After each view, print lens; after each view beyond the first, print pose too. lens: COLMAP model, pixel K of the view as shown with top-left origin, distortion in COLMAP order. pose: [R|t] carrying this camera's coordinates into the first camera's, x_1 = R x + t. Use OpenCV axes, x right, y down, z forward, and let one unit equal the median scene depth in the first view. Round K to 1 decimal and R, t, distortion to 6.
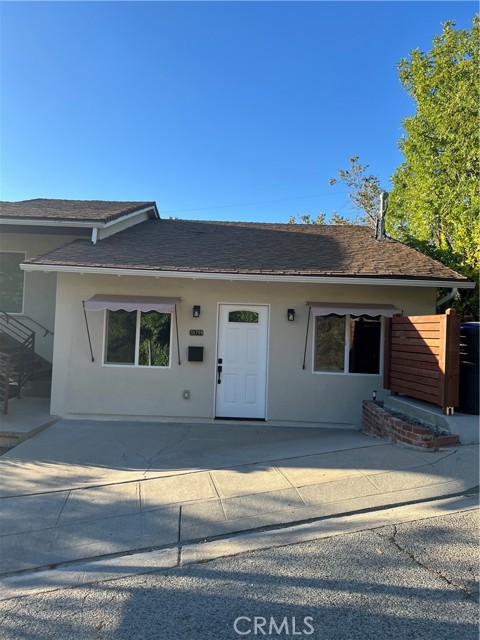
lens RADIAL K [[473.3, 0, 241.7], [0, 473.3, 317.5], [0, 0, 1]] dist [0.082008, -0.096840]
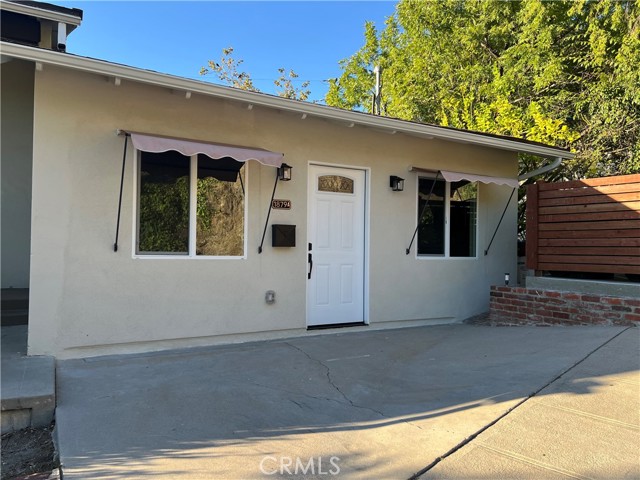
lens RADIAL K [[473.3, 0, 318.9], [0, 473.3, 242.7], [0, 0, 1]] dist [0.082008, -0.096840]
pose [[0.861381, -0.016788, 0.507681, -0.422853], [0.002332, 0.999574, 0.029097, 0.072389], [-0.507954, -0.023880, 0.861053, 0.431347]]
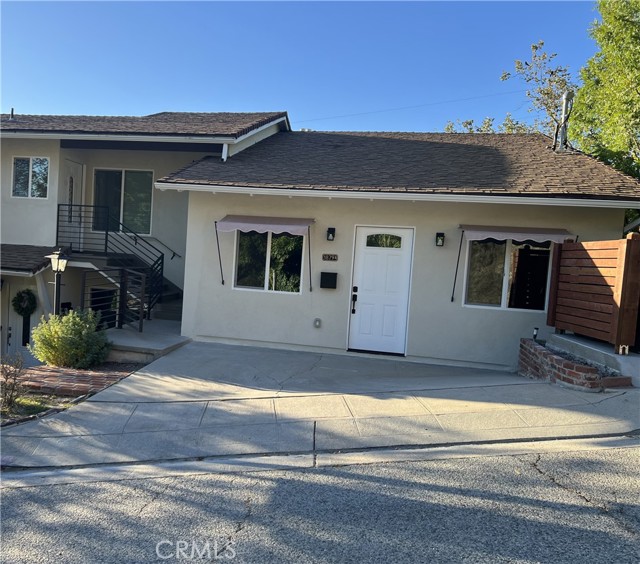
lens RADIAL K [[557.1, 0, 260.4], [0, 557.1, 285.8], [0, 0, 1]] dist [0.072584, -0.091646]
pose [[0.977696, 0.035997, -0.206916, -0.002653], [-0.021599, 0.997212, 0.071427, 0.013615], [0.208910, -0.065364, 0.975748, -0.098380]]
